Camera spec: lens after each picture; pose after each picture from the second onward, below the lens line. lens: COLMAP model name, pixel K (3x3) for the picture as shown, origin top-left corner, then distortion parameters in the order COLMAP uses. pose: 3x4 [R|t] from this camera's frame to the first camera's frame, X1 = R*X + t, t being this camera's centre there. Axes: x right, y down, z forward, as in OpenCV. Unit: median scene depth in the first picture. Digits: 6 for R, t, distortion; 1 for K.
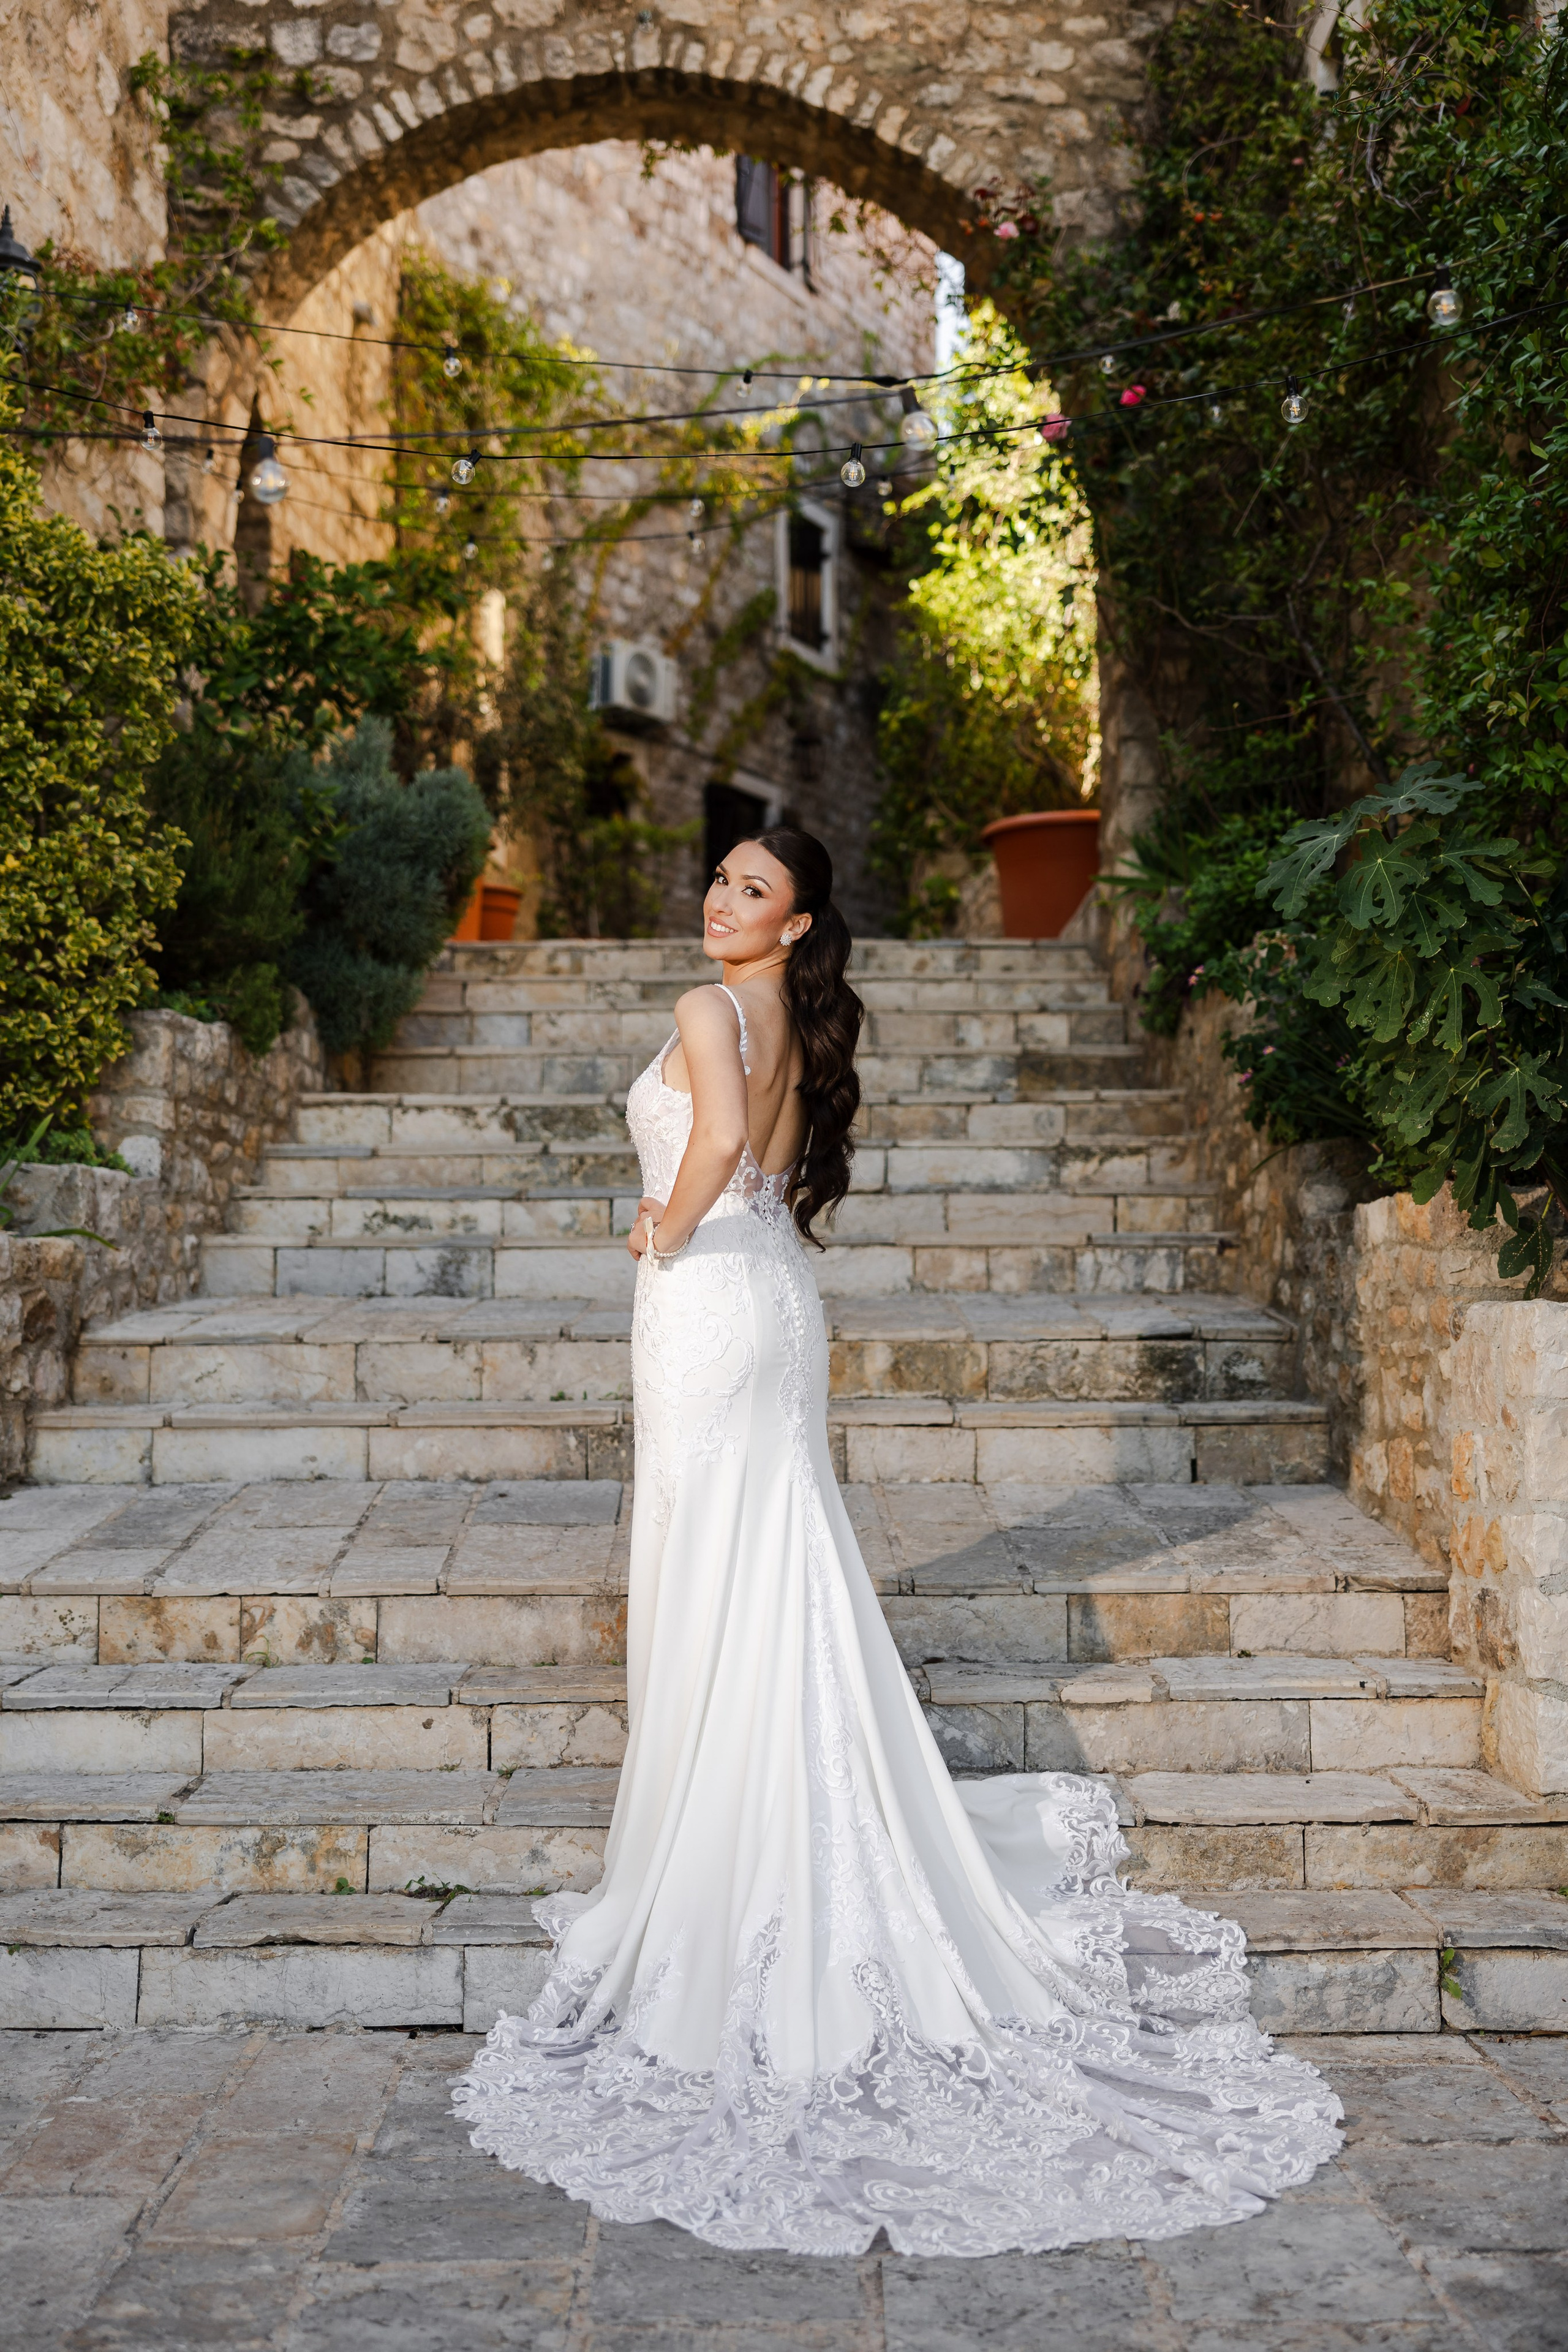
lens RADIAL K [[2582.3, 0, 788.5], [0, 2582.3, 1171.1], [0, 0, 1]] dist [0.004791, 0.000000]
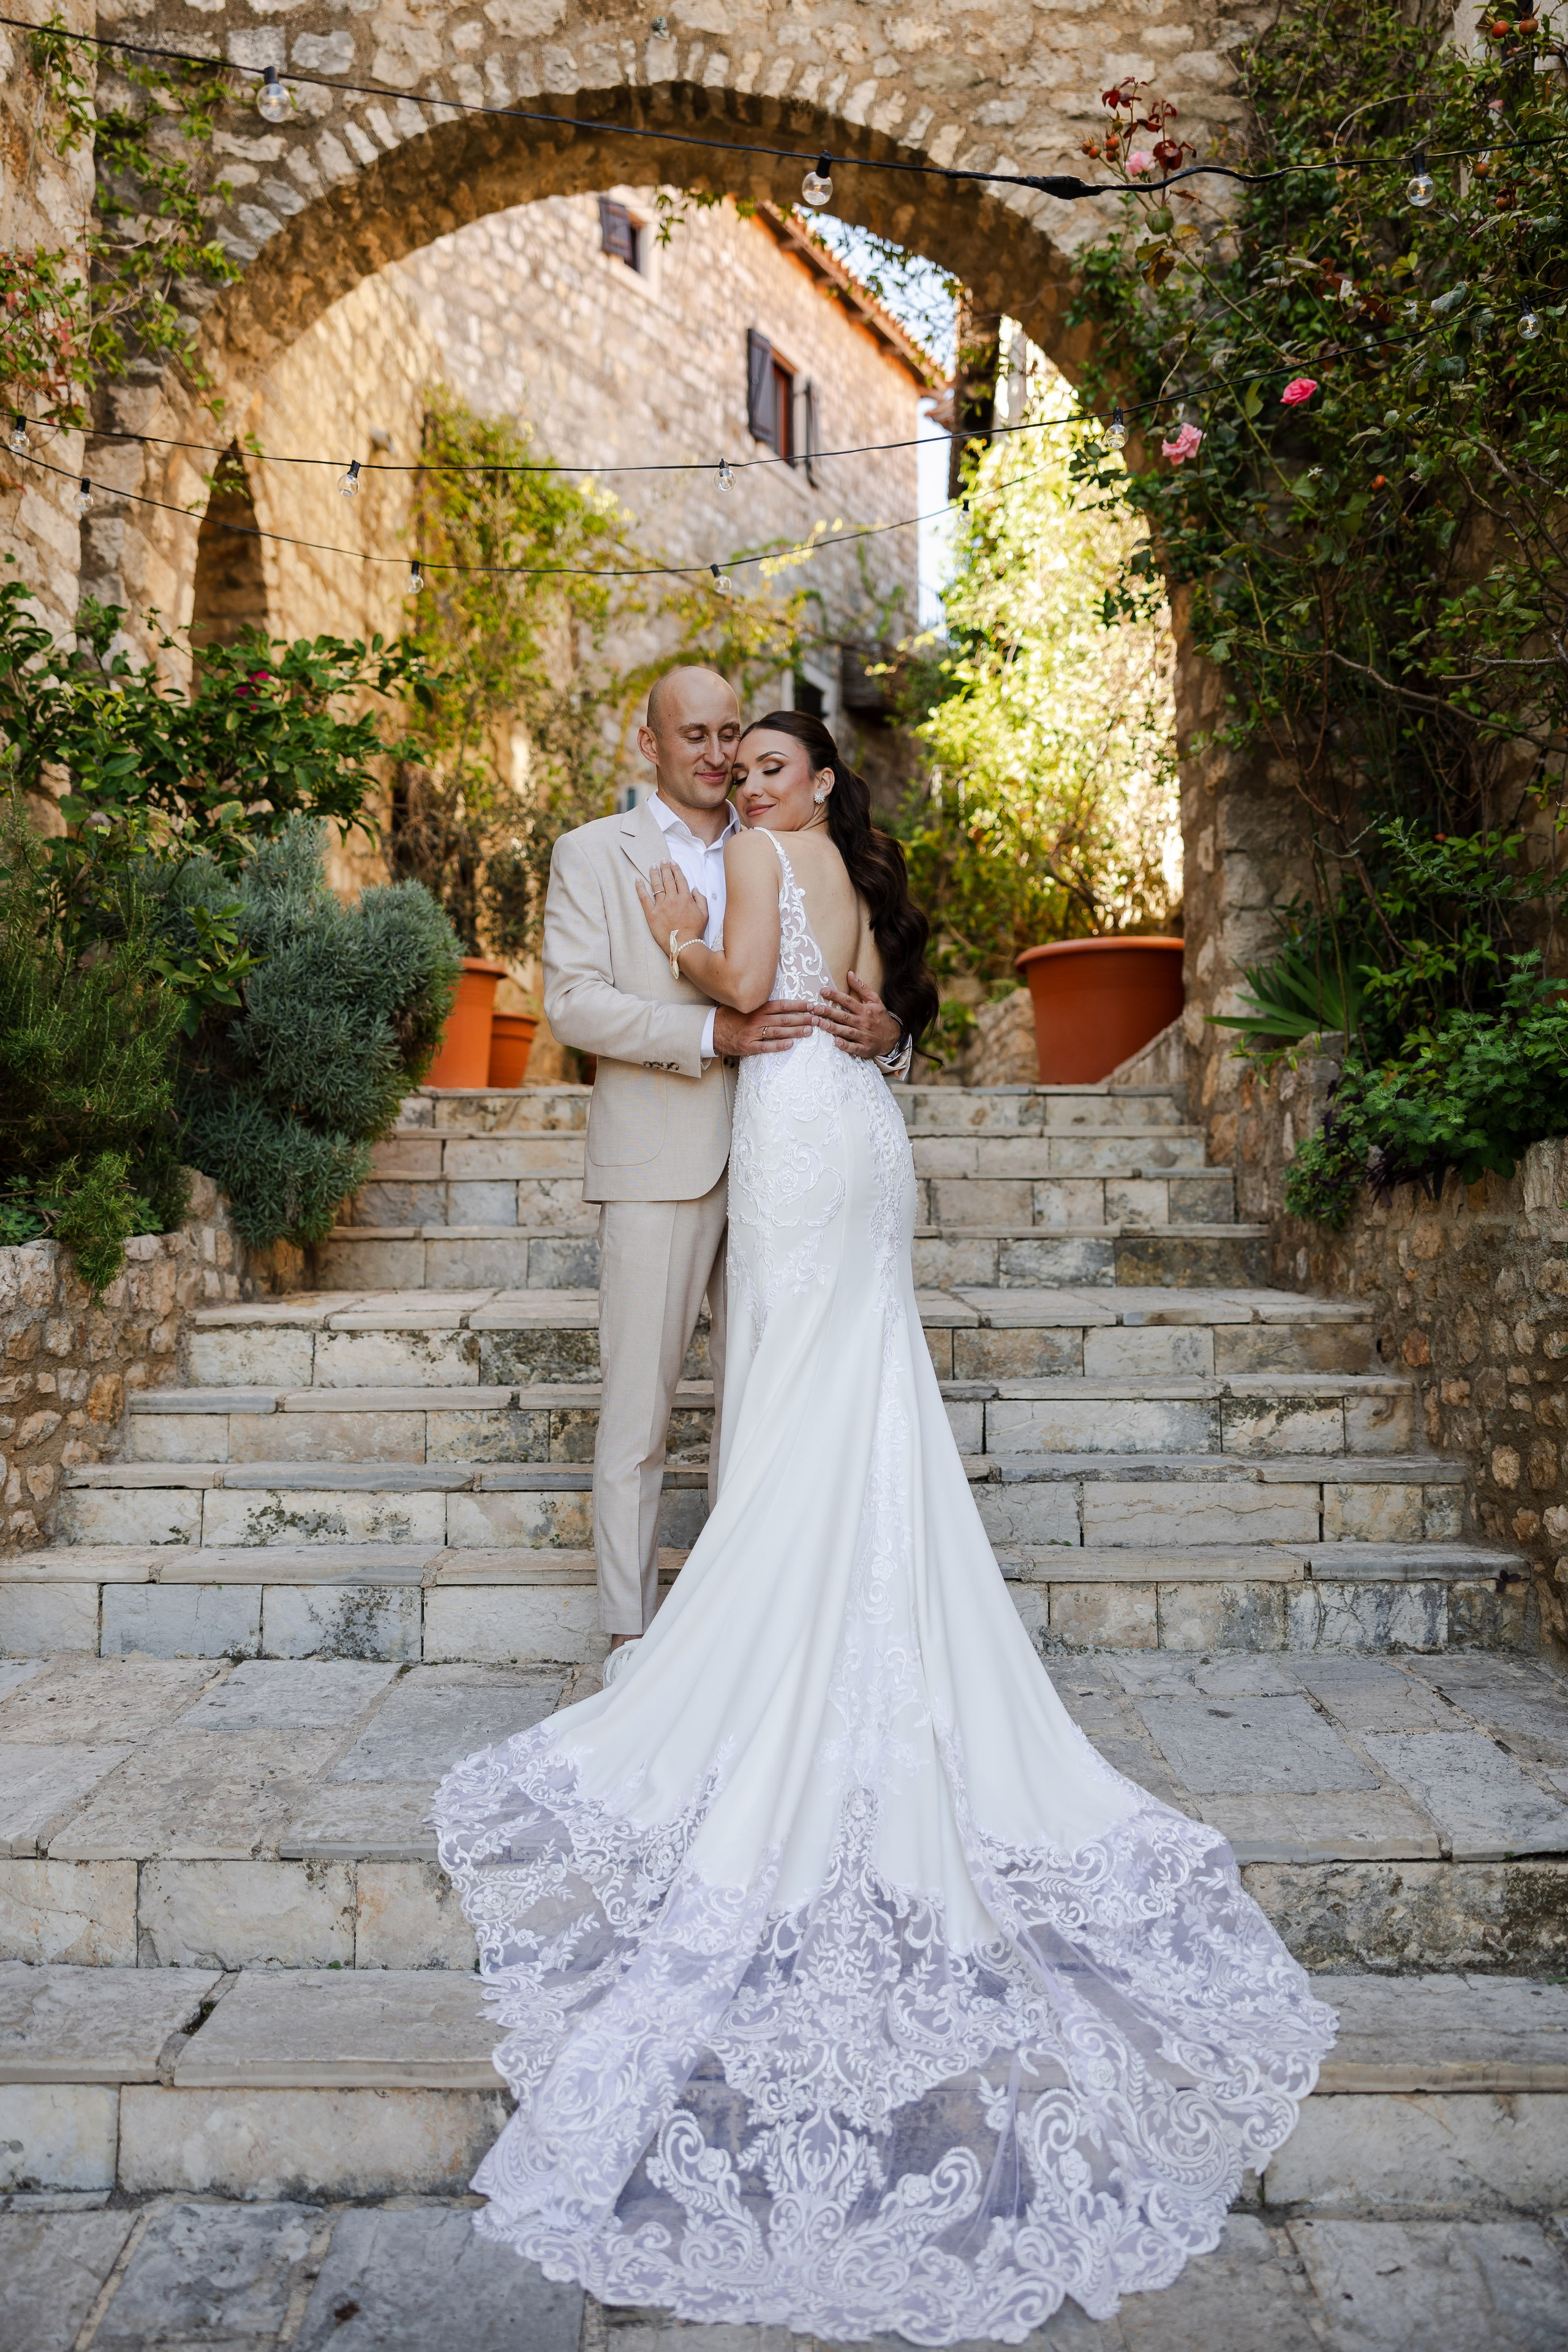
lens RADIAL K [[2003.6, 0, 770.4], [0, 2003.6, 1162.8], [0, 0, 1]] dist [-0.044708, 0.058000]
pose [[0.999986, -0.000377, -0.005186, -0.020153], [0.000238, 0.999644, -0.026691, -0.063133], [0.005195, 0.026689, 0.999630, 0.456472]]
